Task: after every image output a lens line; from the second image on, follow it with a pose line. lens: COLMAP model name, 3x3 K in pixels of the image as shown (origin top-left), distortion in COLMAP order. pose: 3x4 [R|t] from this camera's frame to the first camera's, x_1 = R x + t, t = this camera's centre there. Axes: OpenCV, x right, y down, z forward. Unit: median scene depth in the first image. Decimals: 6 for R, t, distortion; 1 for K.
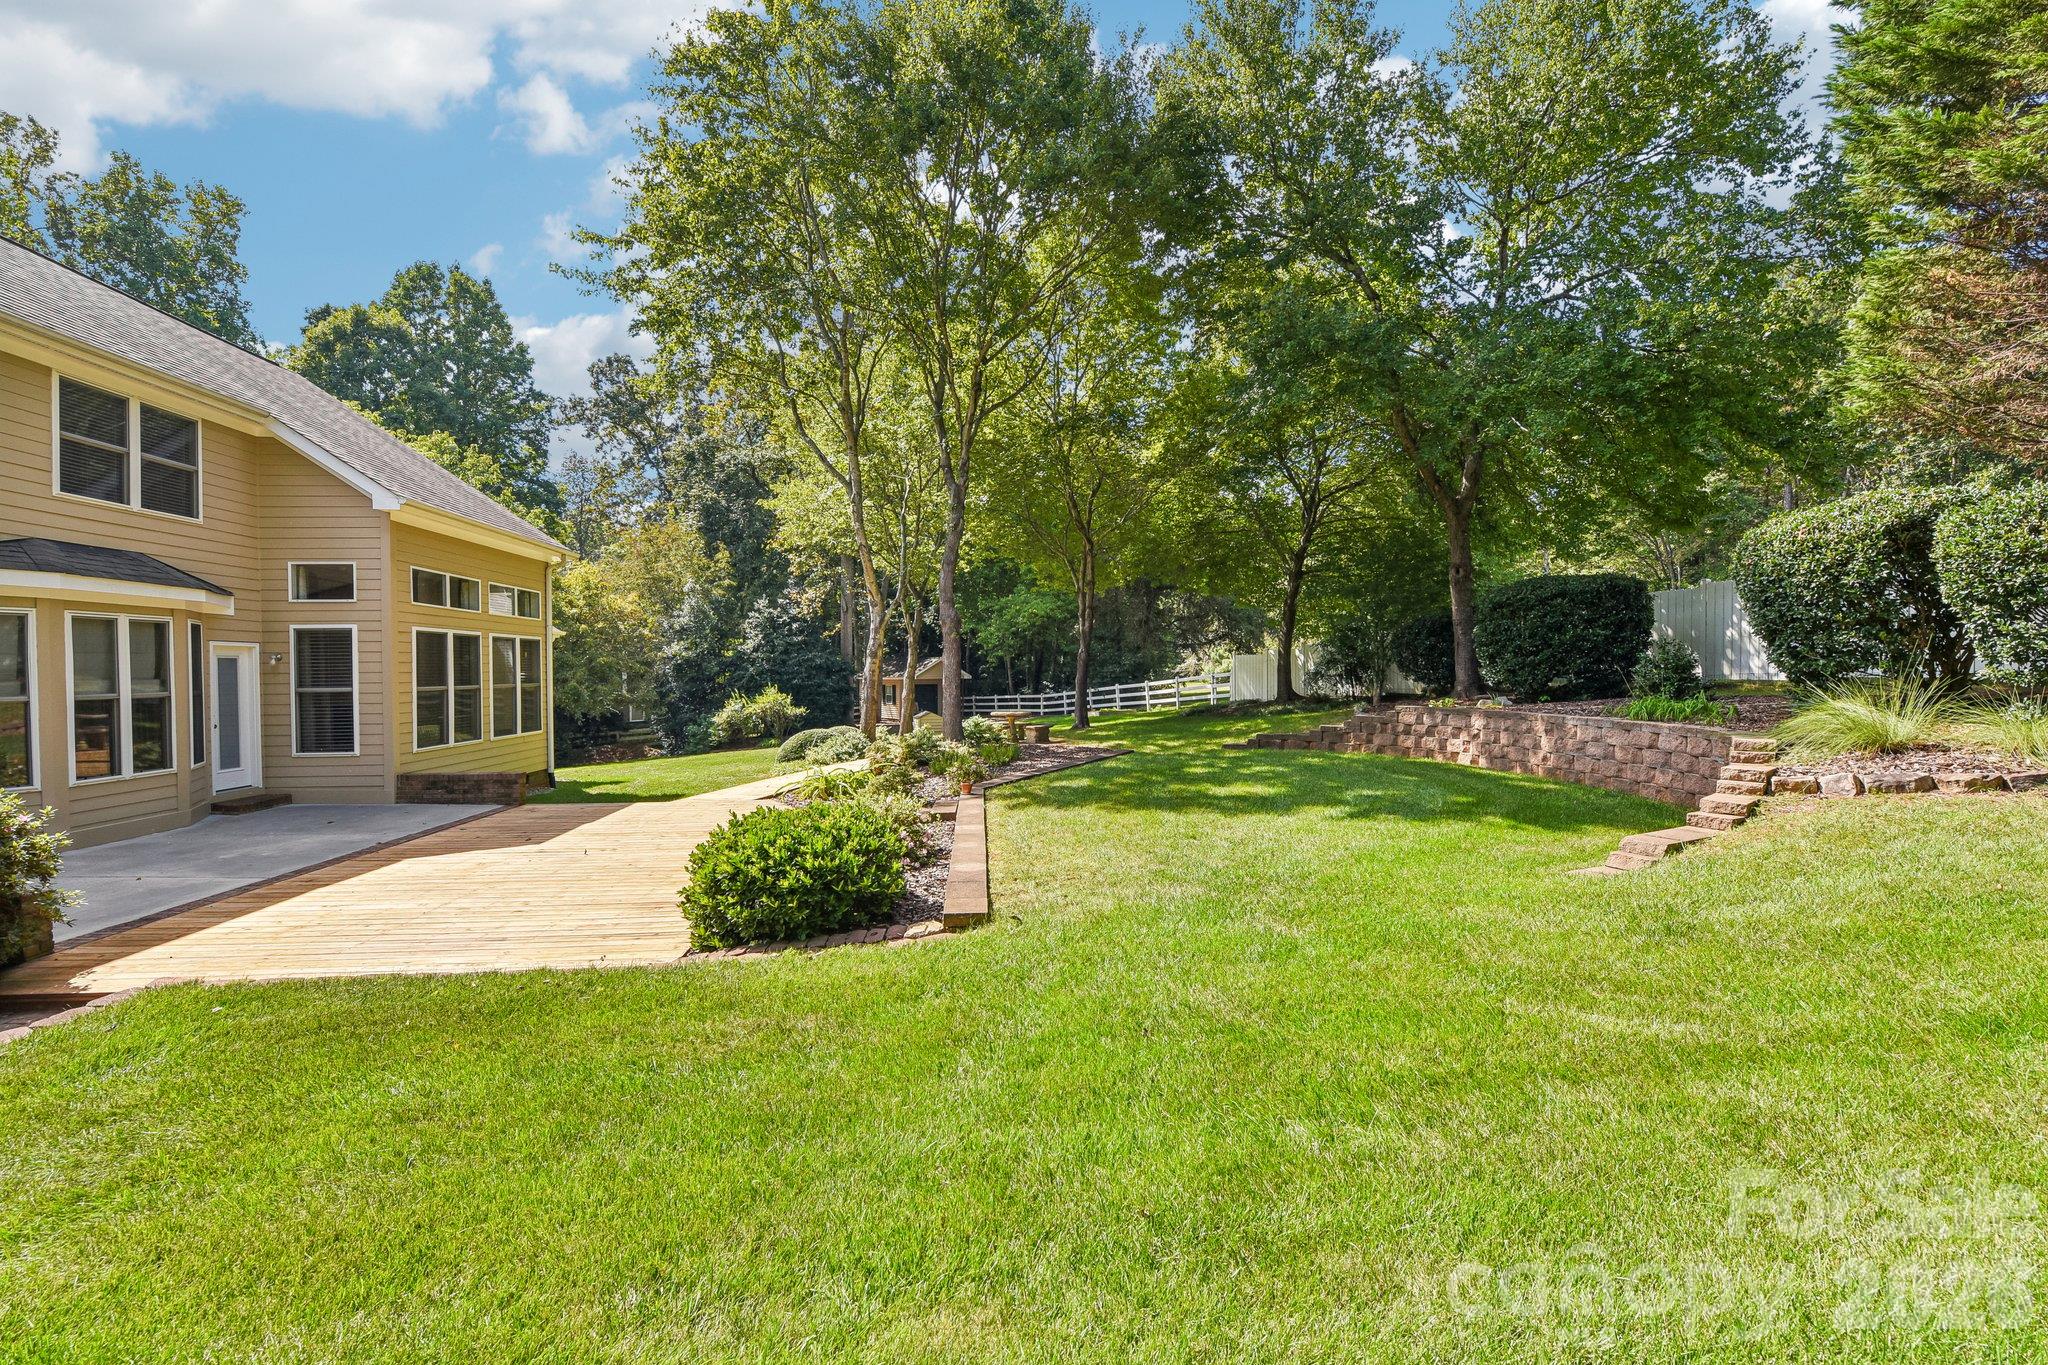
lens RADIAL K [[813.8, 0, 1042.9], [0, 813.8, 688.2], [0, 0, 1]] dist [-0.017635, -0.000751]
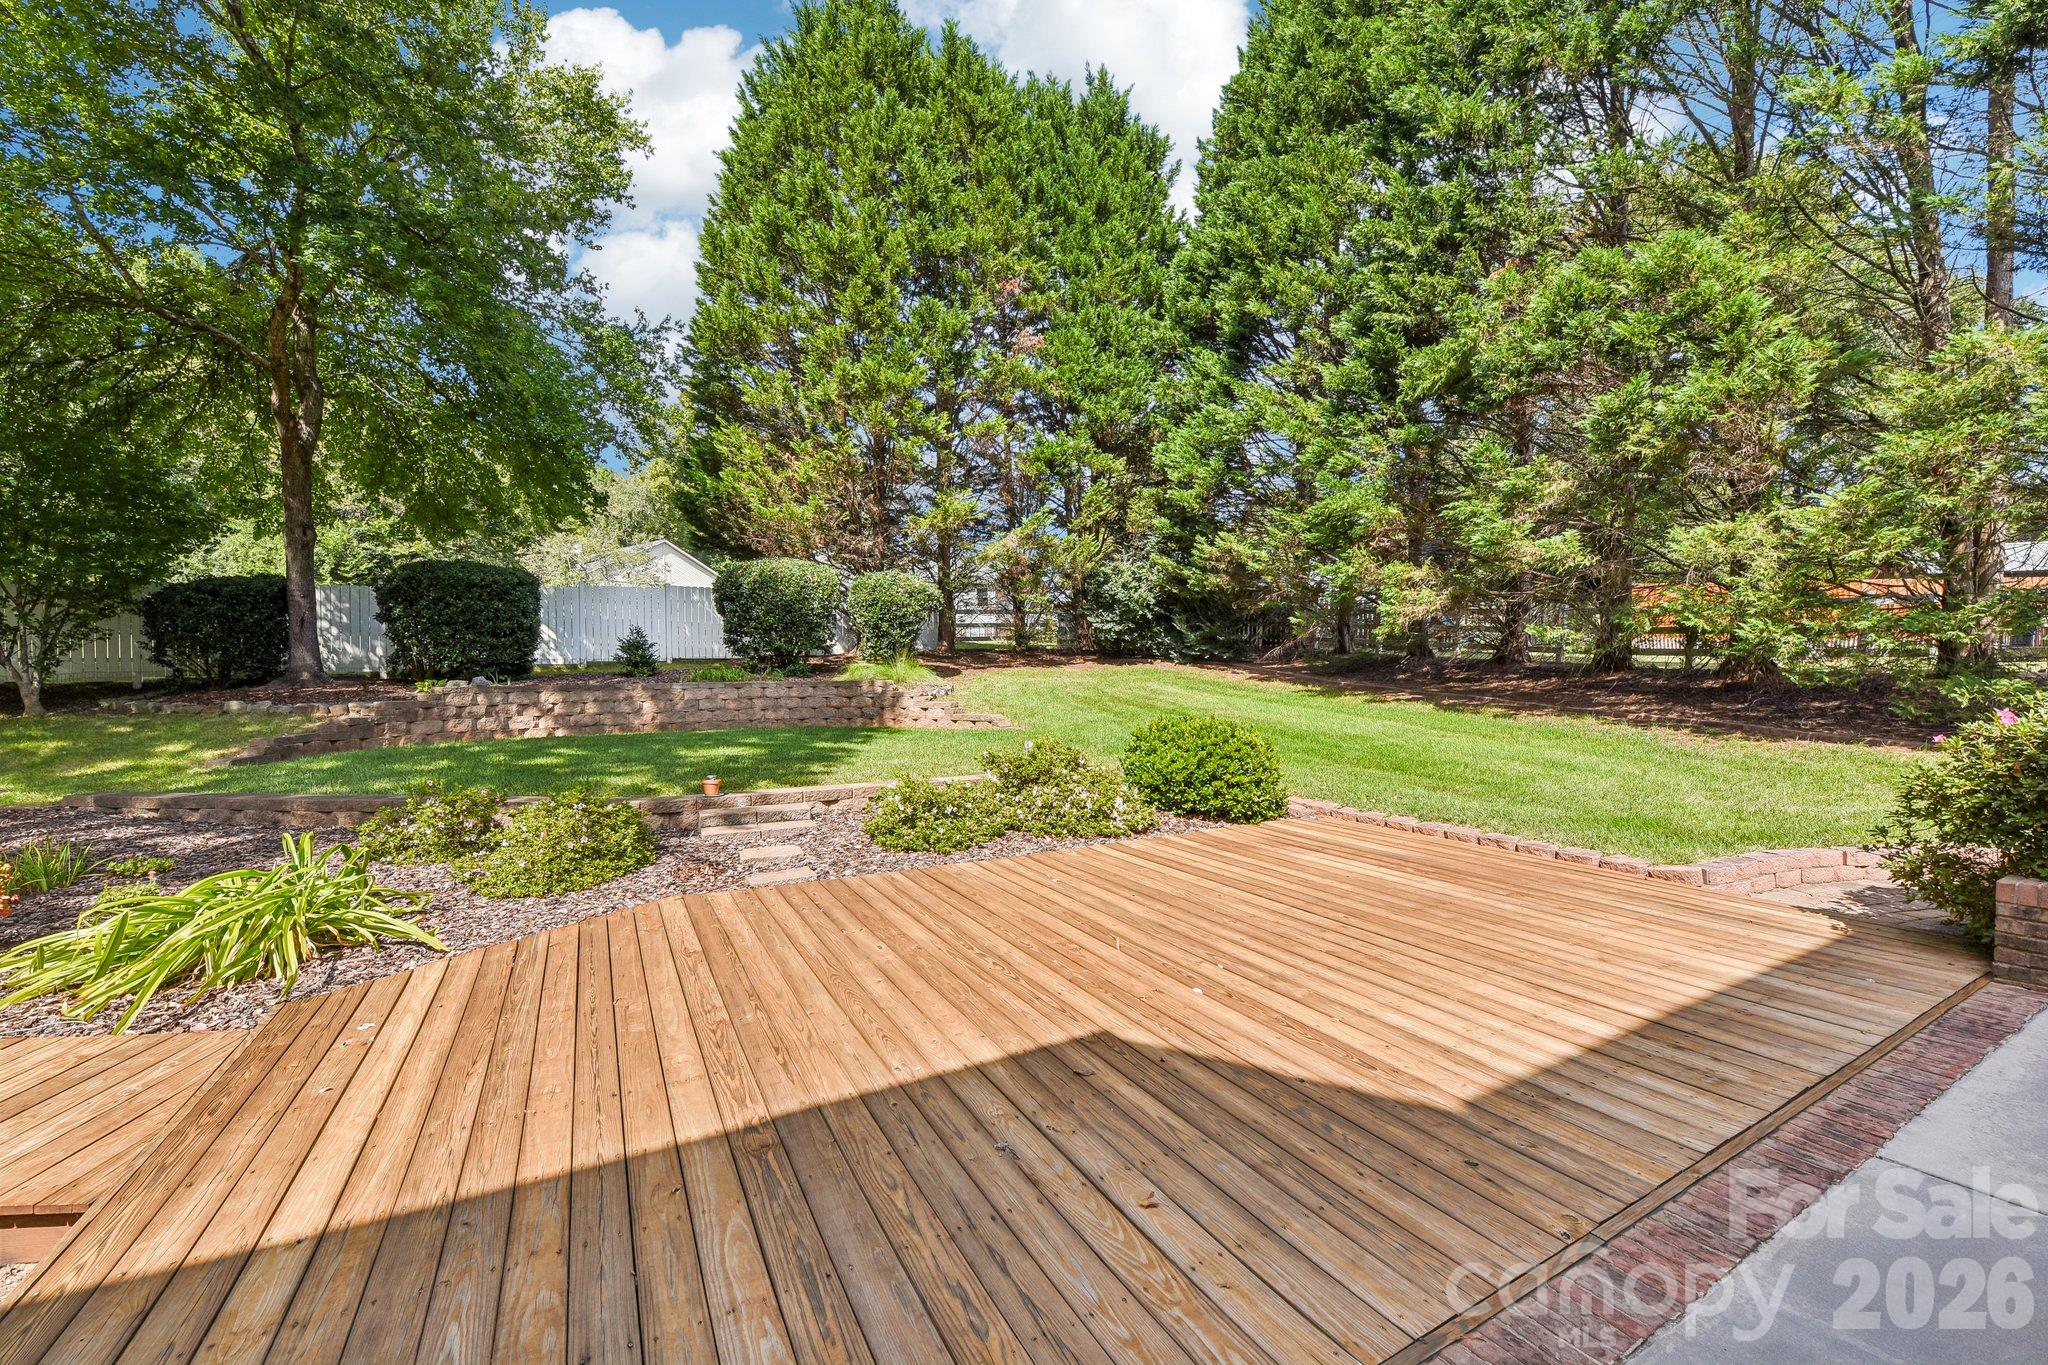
lens RADIAL K [[813.8, 0, 1019.4], [0, 813.8, 684.0], [0, 0, 1]] dist [-0.017635, -0.000751]
pose [[-0.369740, -0.002027, 0.929133, -0.231256], [0.033832, 0.999305, 0.015644, 0.010110], [-0.928519, 0.037218, -0.369414, 0.287053]]
